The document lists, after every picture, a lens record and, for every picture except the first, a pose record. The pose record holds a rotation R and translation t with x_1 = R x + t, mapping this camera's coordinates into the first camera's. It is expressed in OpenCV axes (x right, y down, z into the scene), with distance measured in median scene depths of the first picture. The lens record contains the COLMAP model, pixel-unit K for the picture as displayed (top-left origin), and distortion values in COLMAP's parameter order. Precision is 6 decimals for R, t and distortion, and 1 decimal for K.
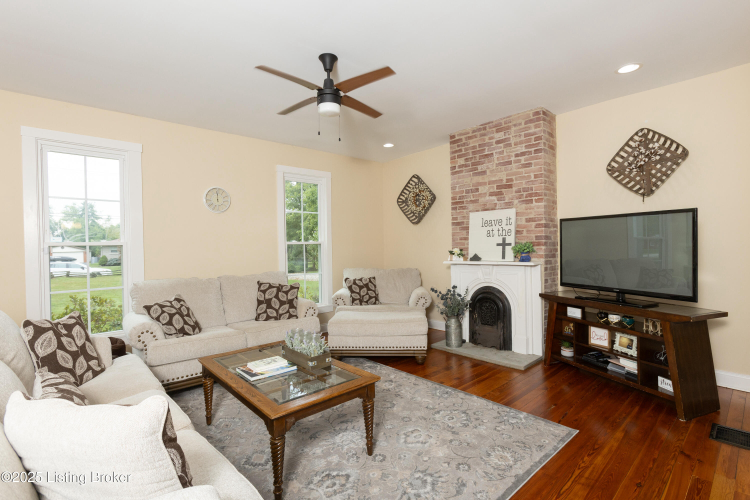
lens RADIAL K [[359.4, 0, 375.0], [0, 359.4, 248.4], [0, 0, 1]] dist [-0.000360, 0.000701]
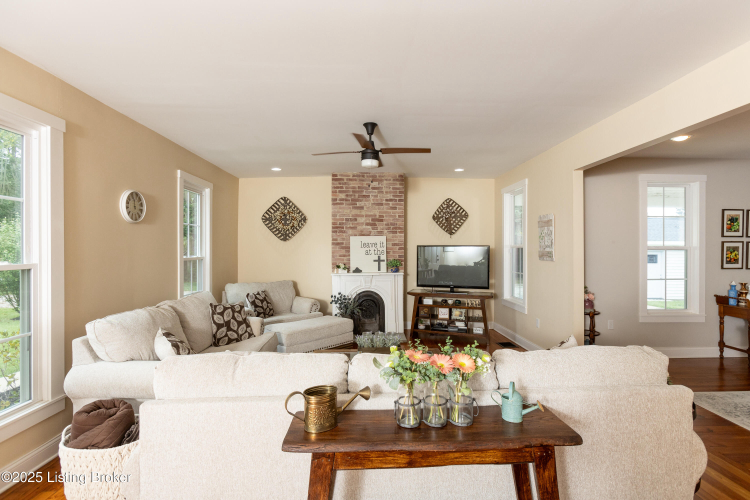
lens RADIAL K [[359.4, 0, 371.9], [0, 359.4, 252.1], [0, 0, 1]] dist [-0.000360, 0.000701]
pose [[0.641158, 0.006782, 0.767379, -0.776815], [-0.002598, 0.999974, -0.006666, -0.035762], [-0.767405, 0.002280, 0.641159, 0.099836]]
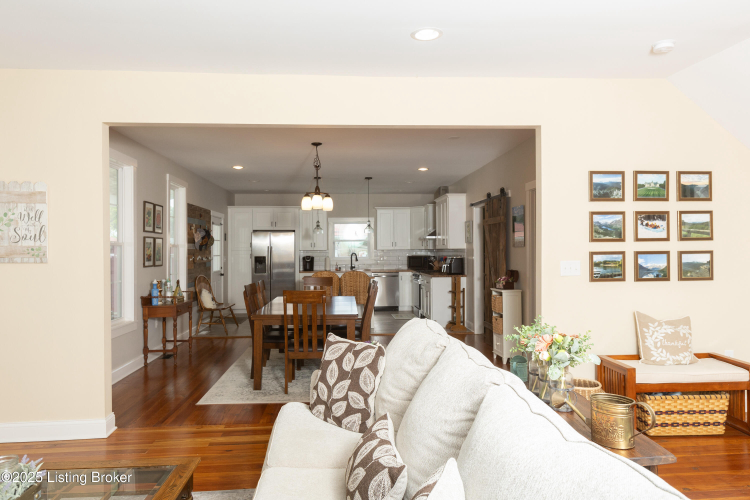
lens RADIAL K [[517.8, 0, 375.6], [0, 517.8, 249.1], [0, 0, 1]] dist [-0.000234, 0.015400]
pose [[-0.787573, 0.020234, 0.615888, -0.623899], [0.024811, 0.999692, -0.001116, -0.025989], [-0.615721, 0.014402, -0.787833, 0.744007]]
